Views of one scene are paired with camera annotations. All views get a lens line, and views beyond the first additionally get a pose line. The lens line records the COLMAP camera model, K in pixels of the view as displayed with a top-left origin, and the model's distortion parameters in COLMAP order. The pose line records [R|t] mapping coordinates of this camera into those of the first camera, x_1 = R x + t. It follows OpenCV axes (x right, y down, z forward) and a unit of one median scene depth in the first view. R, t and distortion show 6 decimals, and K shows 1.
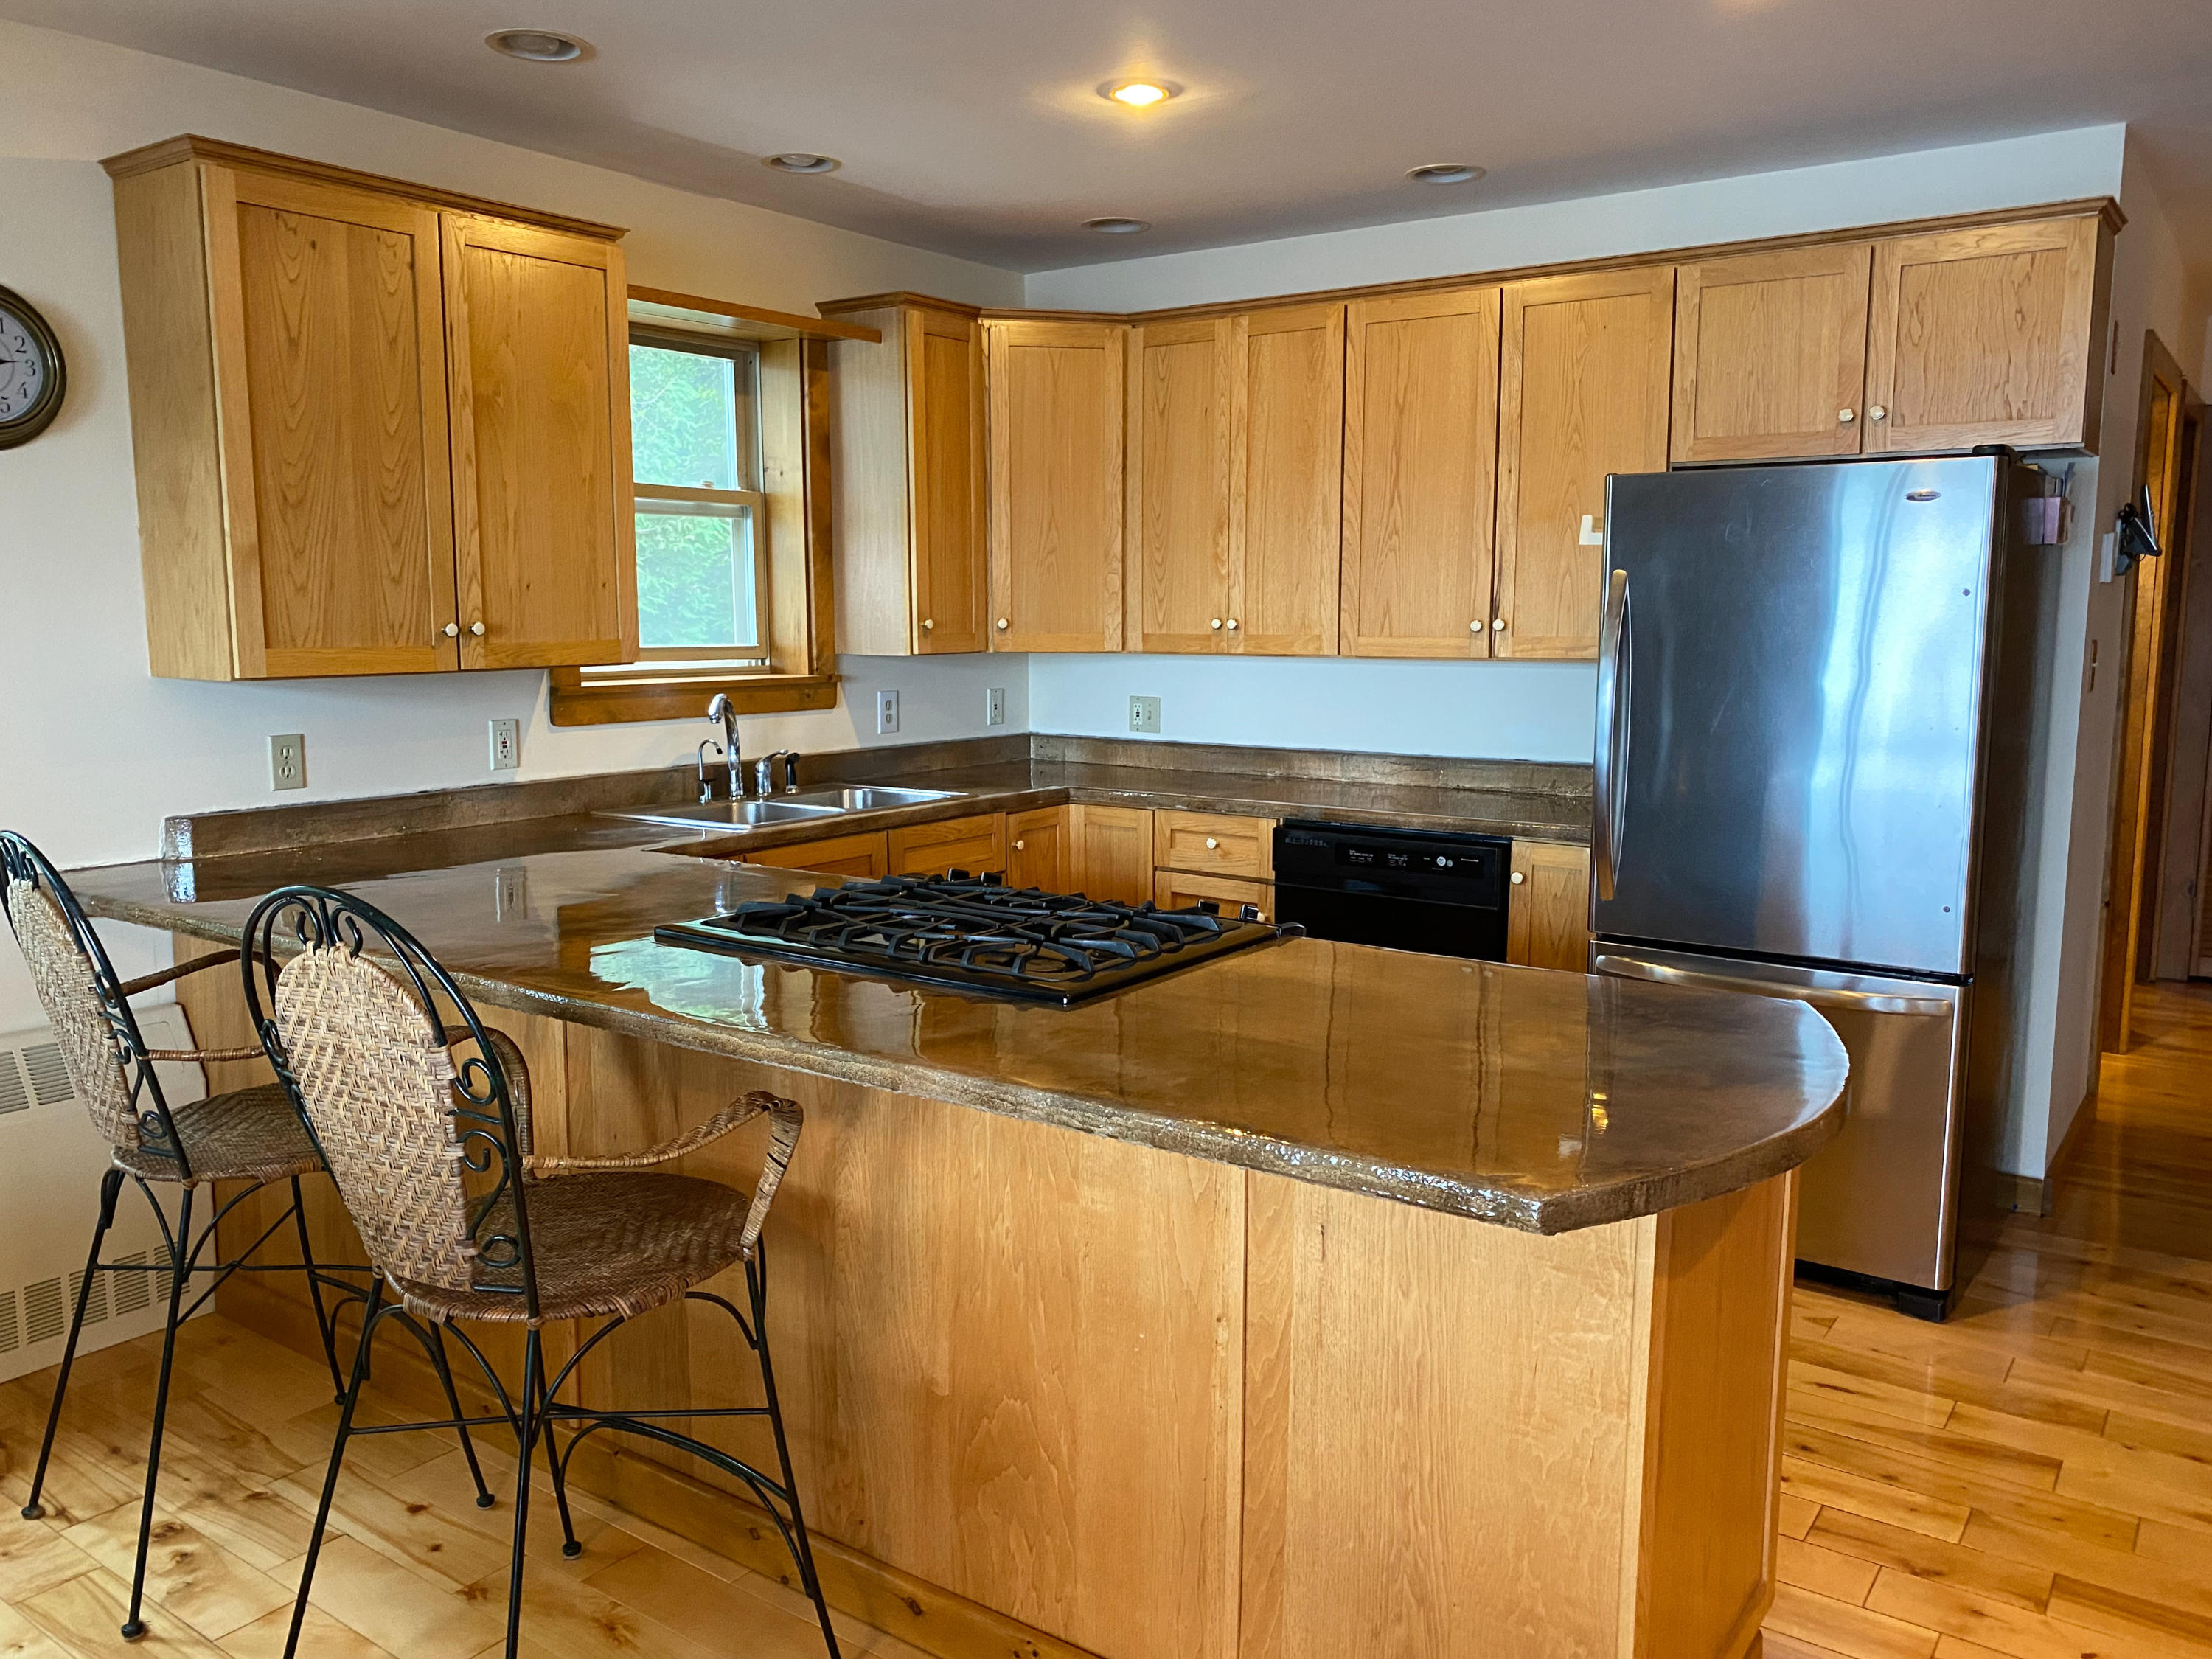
lens RADIAL K [[1692.4, 0, 1112.8], [0, 1692.4, 827.9], [0, 0, 1]] dist [0.035392, -0.085576]
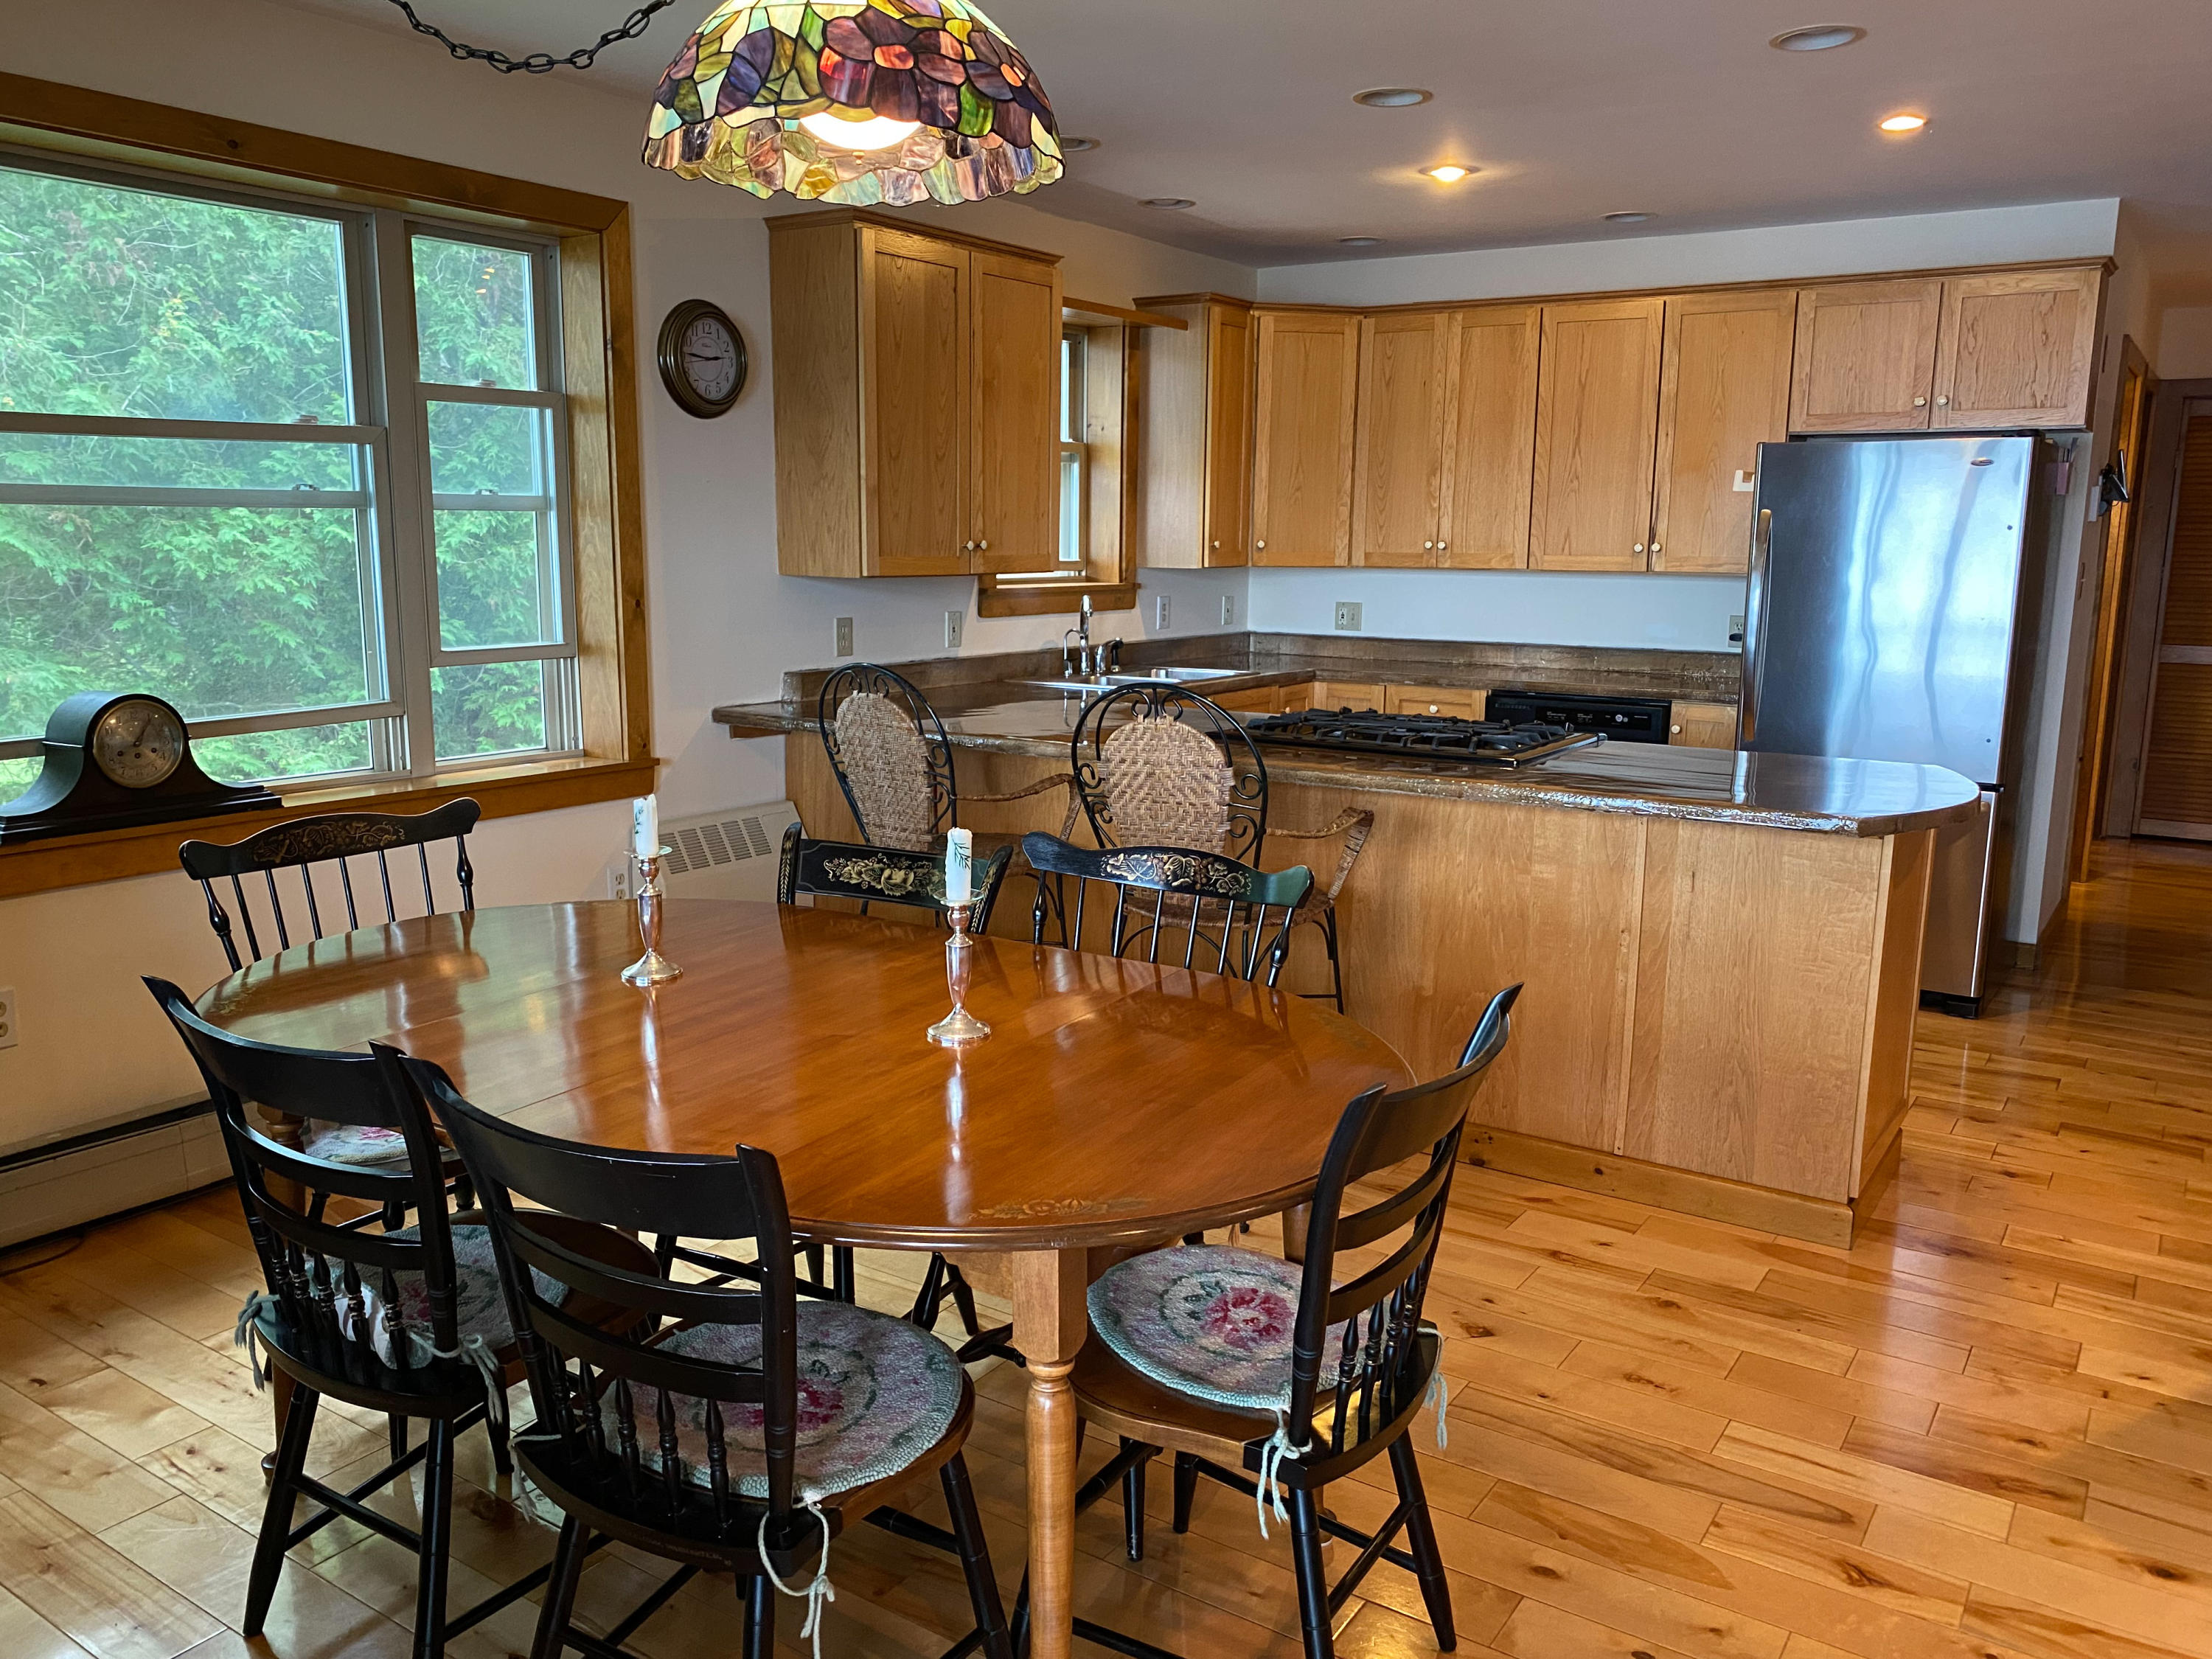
lens RADIAL K [[1684.9, 0, 1100.9], [0, 1684.9, 843.3], [0, 0, 1]] dist [-0.002897, -0.033429]
pose [[0.999738, 0.003304, 0.022656, -0.274971], [-0.004464, 0.998671, 0.051336, 0.055997], [-0.022456, -0.051424, 0.998424, -0.394079]]
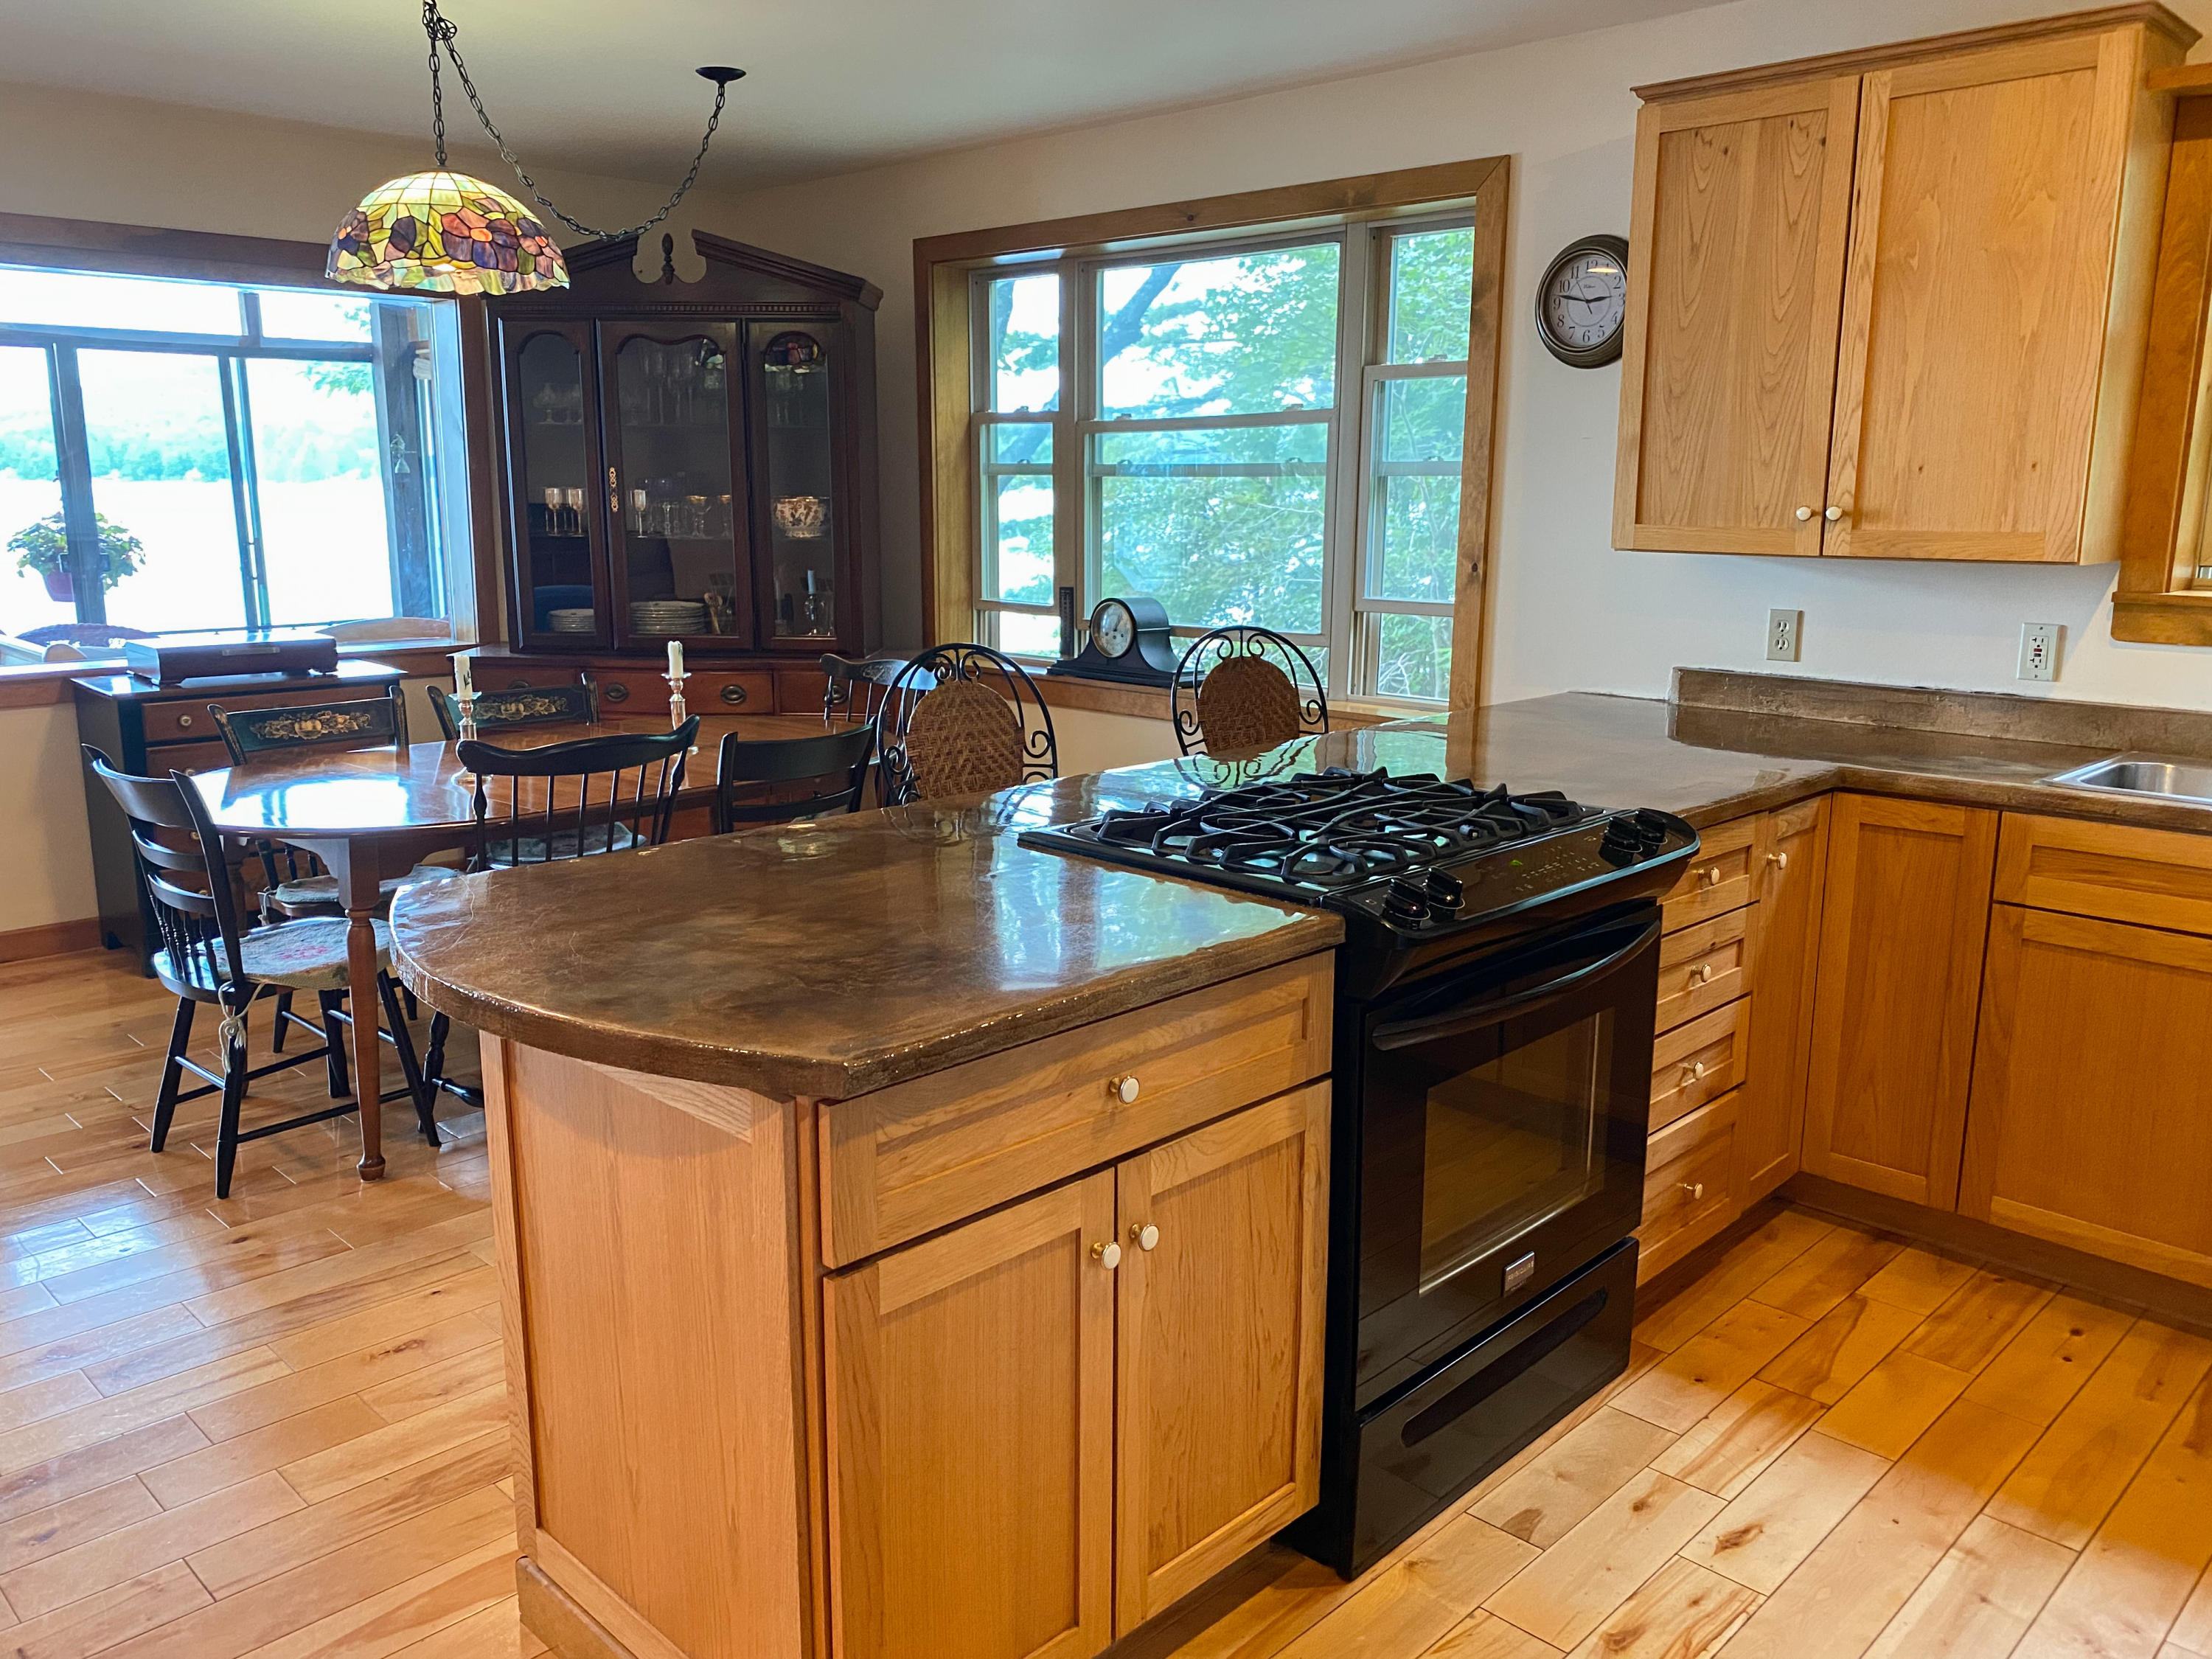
lens RADIAL K [[1692.4, 0, 1112.8], [0, 1692.4, 827.9], [0, 0, 1]] dist [0.035392, -0.085576]
pose [[-0.163411, 0.193423, -0.967411, 0.593524], [-0.136599, 0.966711, 0.216356, -0.087338], [0.977056, 0.167502, -0.131549, 0.680530]]
